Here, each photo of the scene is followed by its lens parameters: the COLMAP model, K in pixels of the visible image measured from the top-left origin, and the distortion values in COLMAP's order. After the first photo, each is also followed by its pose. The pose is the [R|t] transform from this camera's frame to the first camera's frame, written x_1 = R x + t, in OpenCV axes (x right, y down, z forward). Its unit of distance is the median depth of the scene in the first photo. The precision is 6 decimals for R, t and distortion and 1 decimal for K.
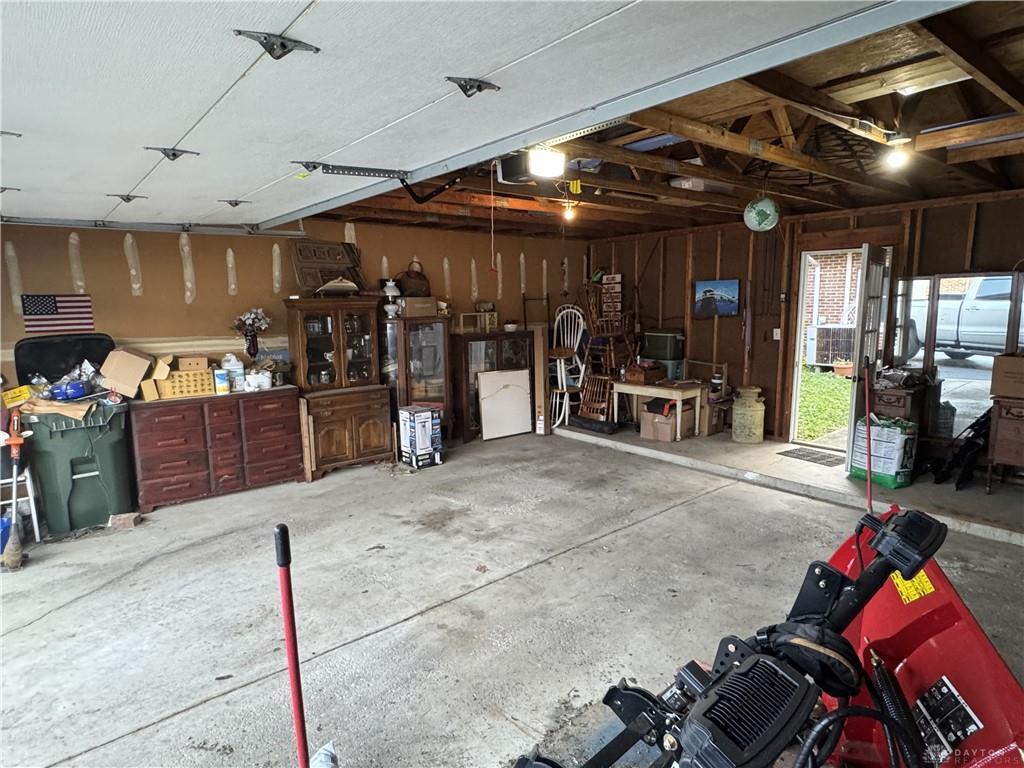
lens RADIAL K [[600.7, 0, 512.0], [0, 600.7, 384.0], [0, 0, 1]] dist [0.001873, 0.000912]
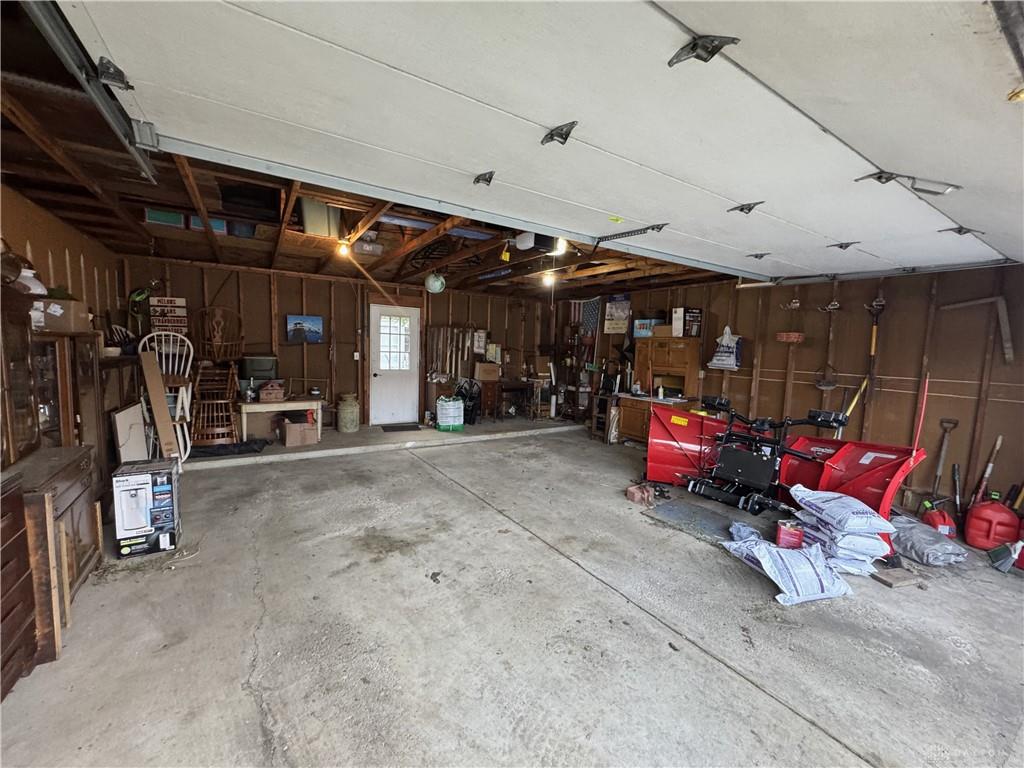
lens RADIAL K [[409.2, 0, 512.0], [0, 409.2, 384.0], [0, 0, 1]] dist [-0.000584, 0.000002]
pose [[0.119714, -0.073492, 0.990085, -0.652871], [0.101457, 0.992941, 0.061436, -0.045778], [-0.987611, 0.093097, 0.126325, 0.606014]]
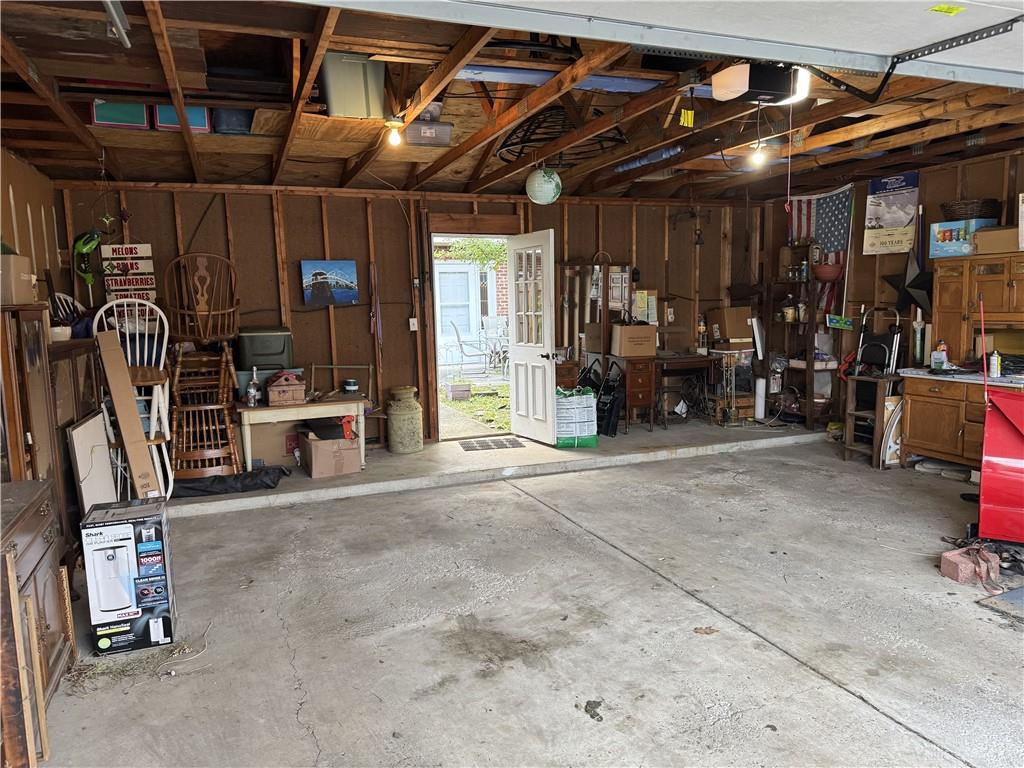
lens RADIAL K [[716.5, 0, 517.6], [0, 716.5, 389.2], [0, 0, 1]] dist [0.050283, -0.059194]
pose [[0.306122, -0.112639, 0.945305, -0.641056], [0.150534, 0.986210, 0.068766, -0.046186], [-0.940015, 0.121249, 0.318857, 0.650061]]
